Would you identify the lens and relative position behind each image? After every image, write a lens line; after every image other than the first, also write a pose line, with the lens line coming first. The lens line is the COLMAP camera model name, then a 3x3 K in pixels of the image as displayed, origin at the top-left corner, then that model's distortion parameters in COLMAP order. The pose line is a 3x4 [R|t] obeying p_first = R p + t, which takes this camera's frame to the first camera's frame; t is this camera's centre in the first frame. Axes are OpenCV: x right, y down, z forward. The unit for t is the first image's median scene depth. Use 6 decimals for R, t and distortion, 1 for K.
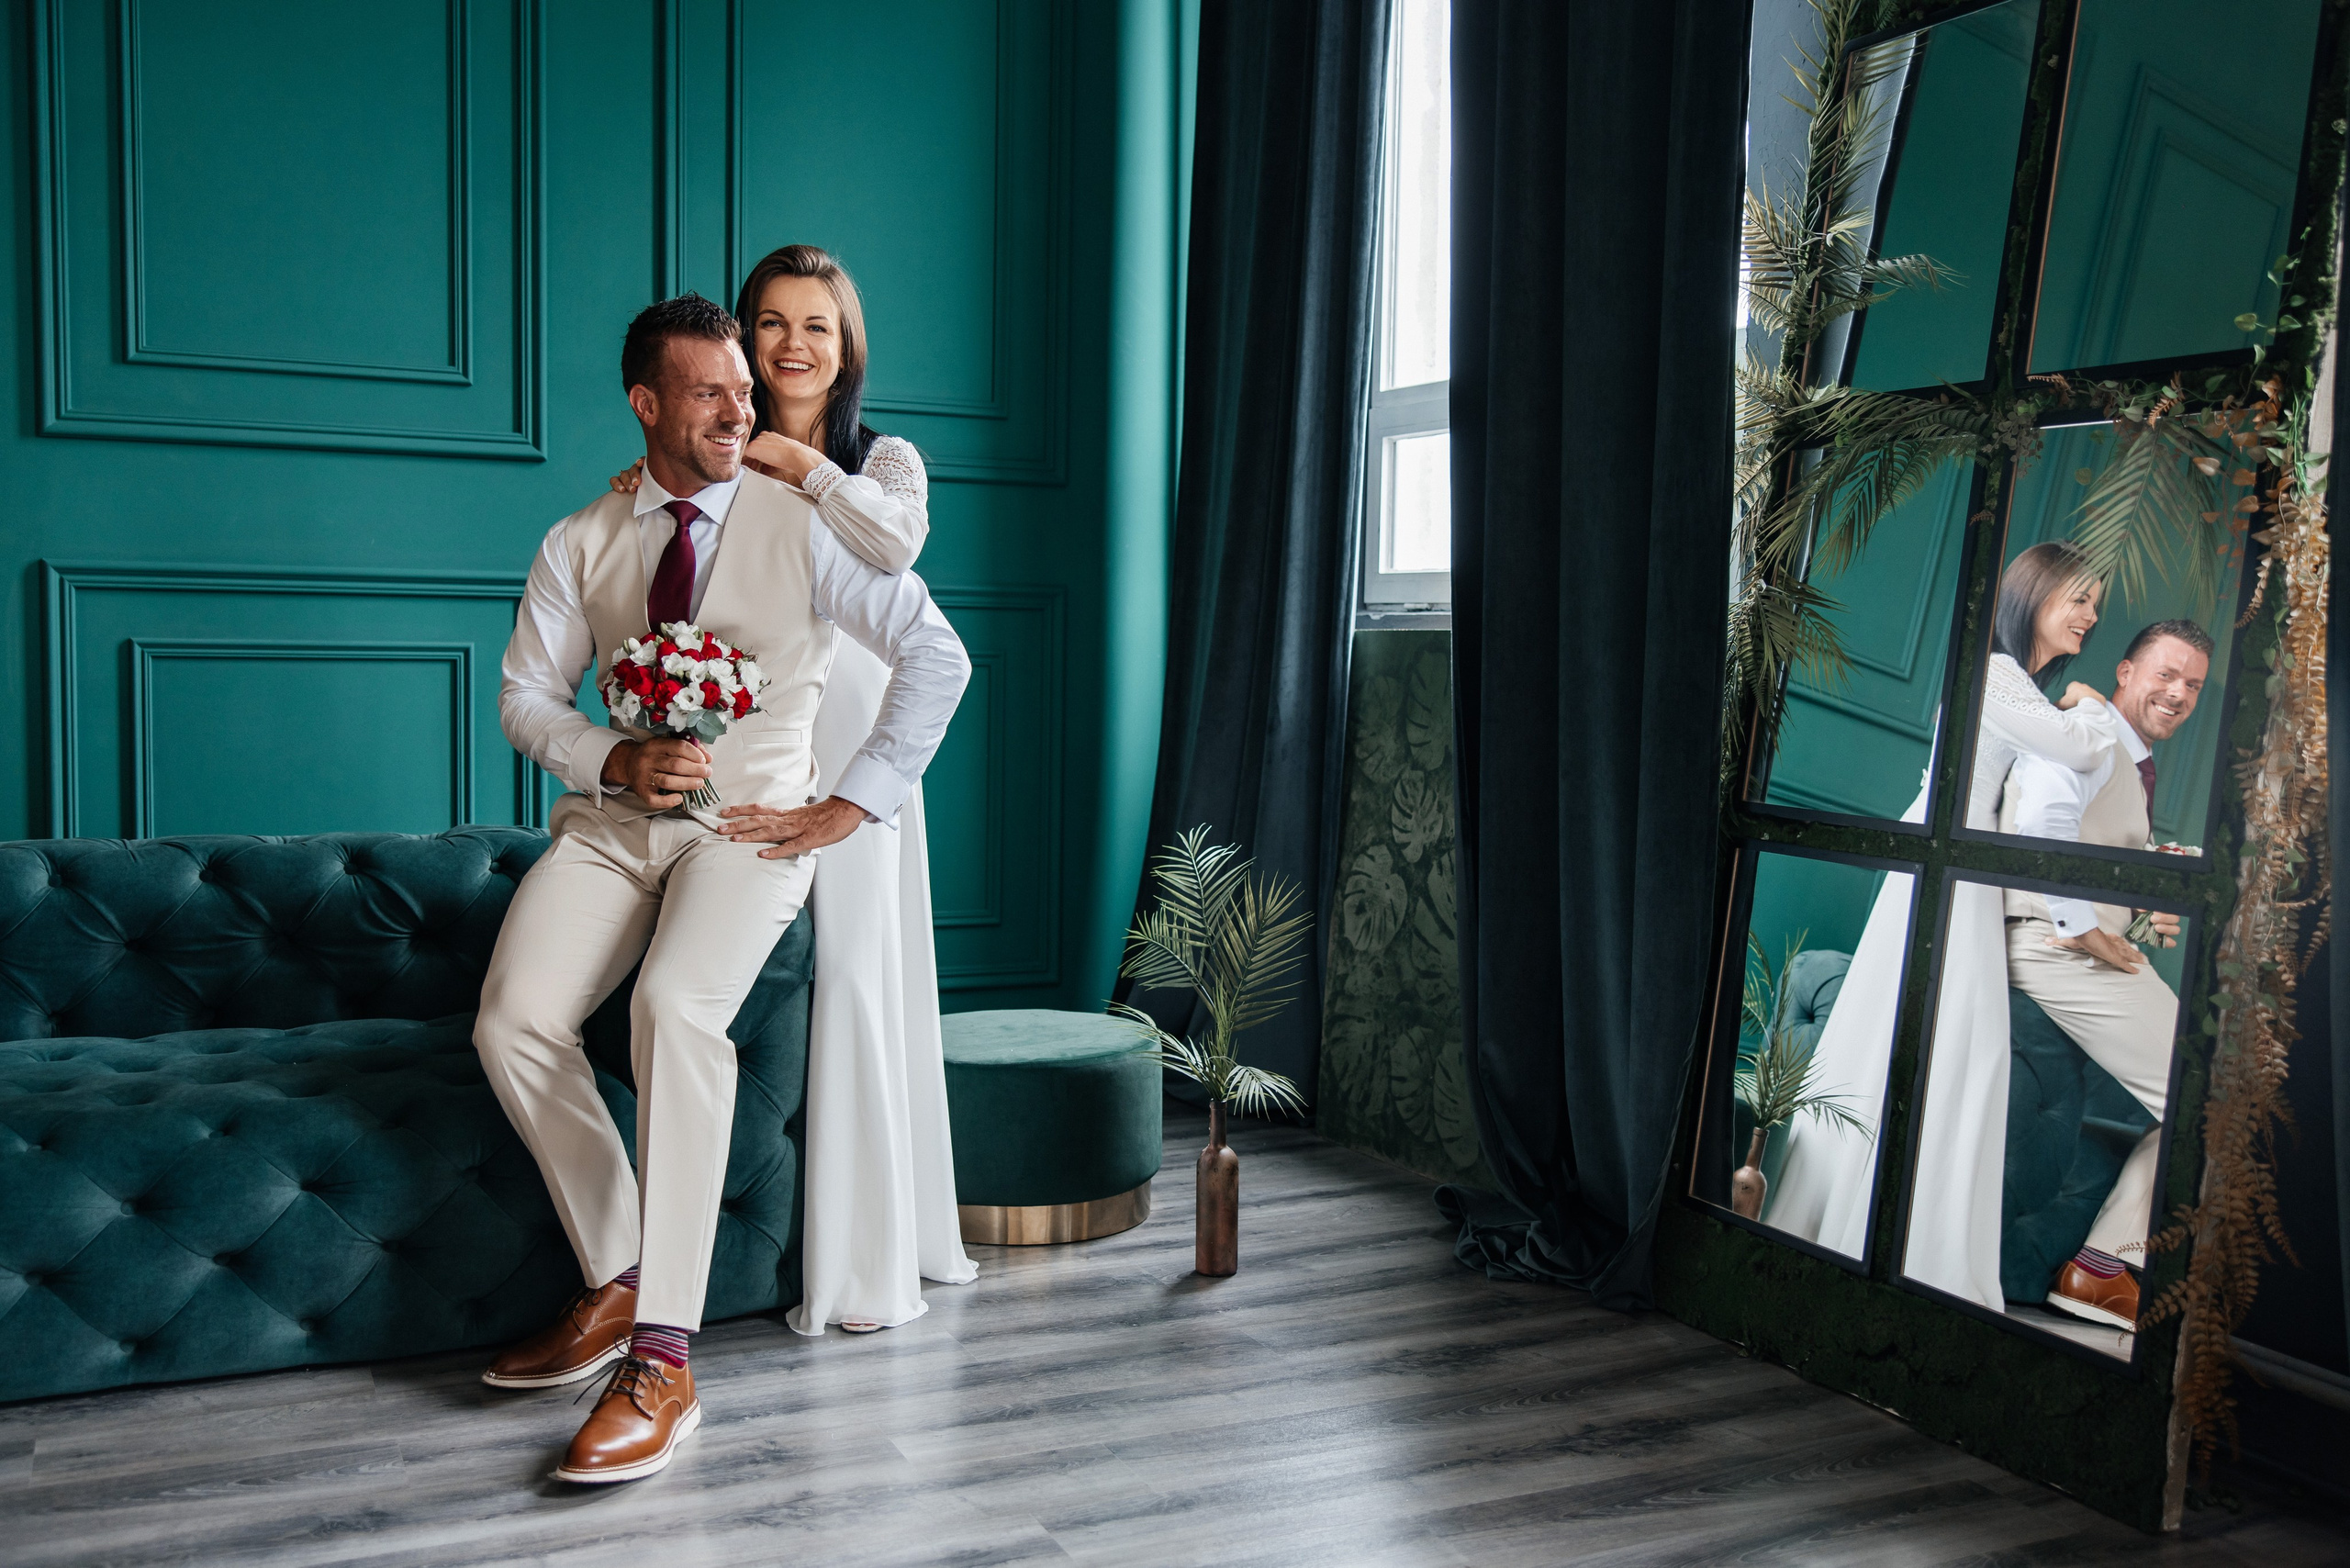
lens RADIAL K [[2191.0, 0, 1207.2], [0, 2191.0, 774.7], [0, 0, 1]] dist [0.014301, 0.000000]
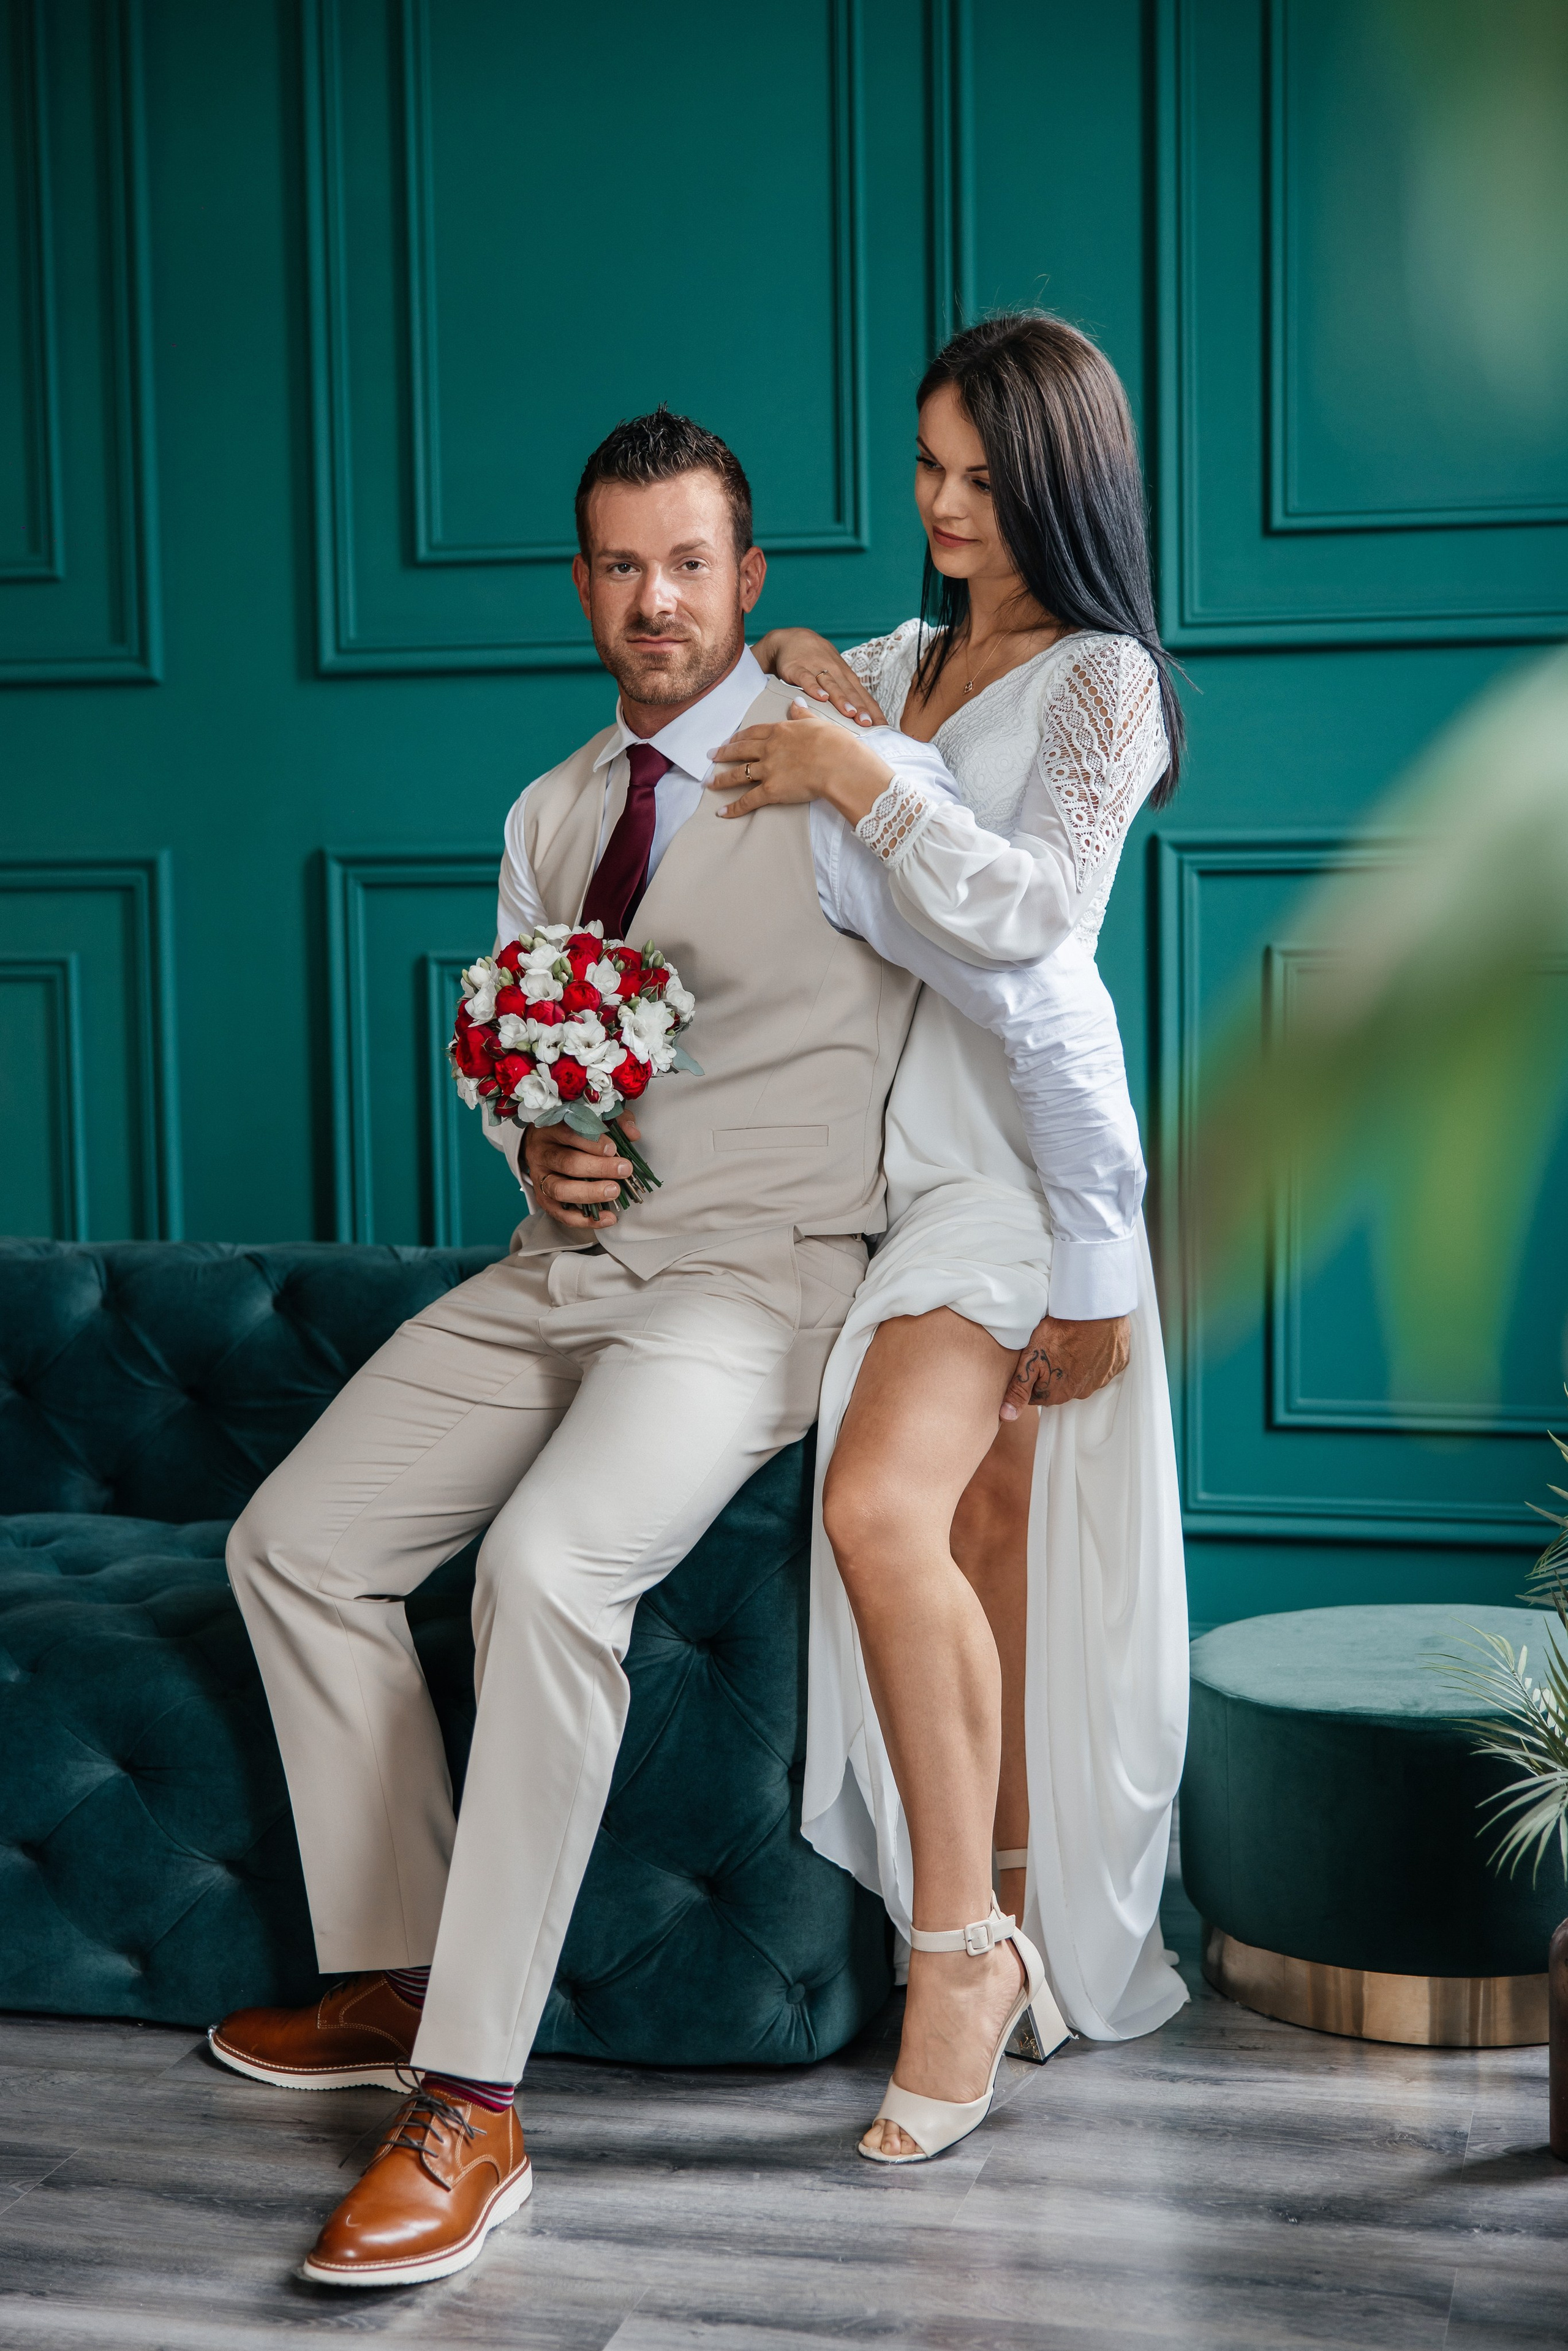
lens RADIAL K [[3547.4, 0, 787.9], [0, 3547.4, 1183.8], [0, 0, 1]] dist [0.006306, 0.000000]
pose [[0.767215, 0.031071, -0.640637, 0.418398], [-0.012910, 0.999372, 0.033009, -0.033531], [0.641260, -0.017055, 0.767134, 0.240829]]
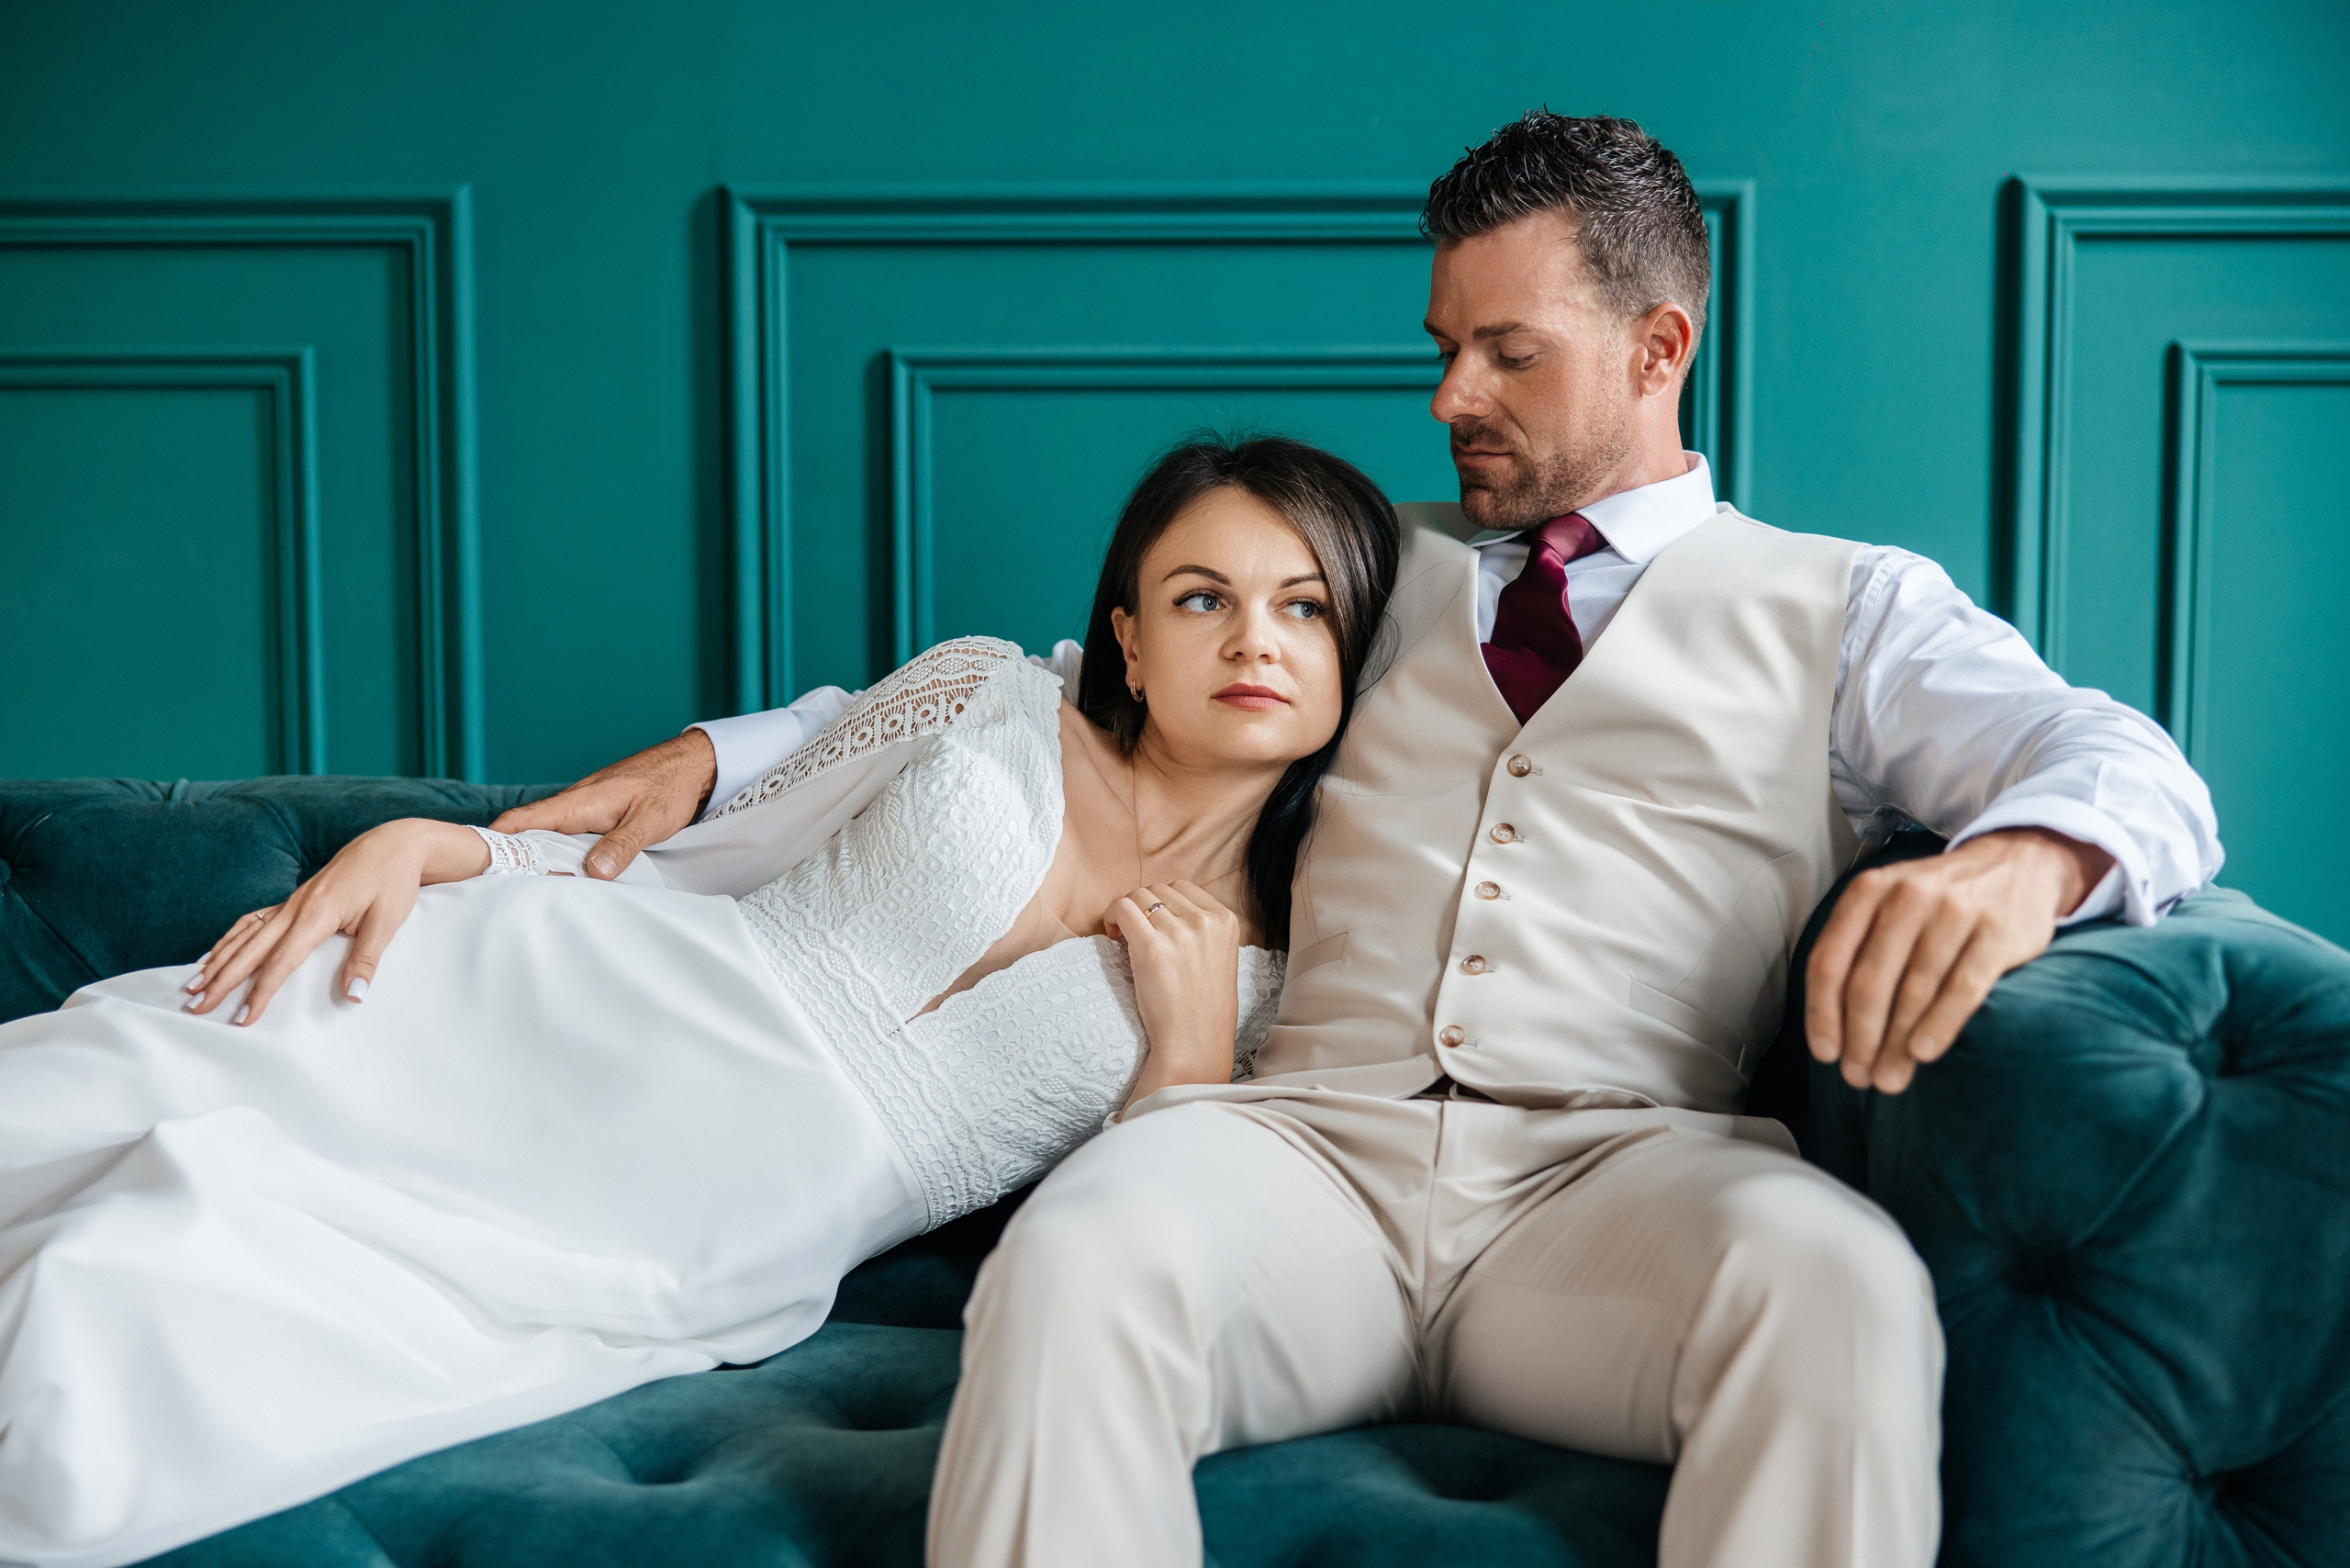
lens RADIAL K [[3620.4, 0, 1167.7], [0, 3620.4, 780.2], [0, 0, 1]] dist [-0.025987, 0.000000]
pose [[0.892785, 0.024651, -0.449808, -0.109606], [-0.009753, 0.999325, 0.035408, 0.002369], [0.450378, -0.027225, 0.892423, 0.418583]]
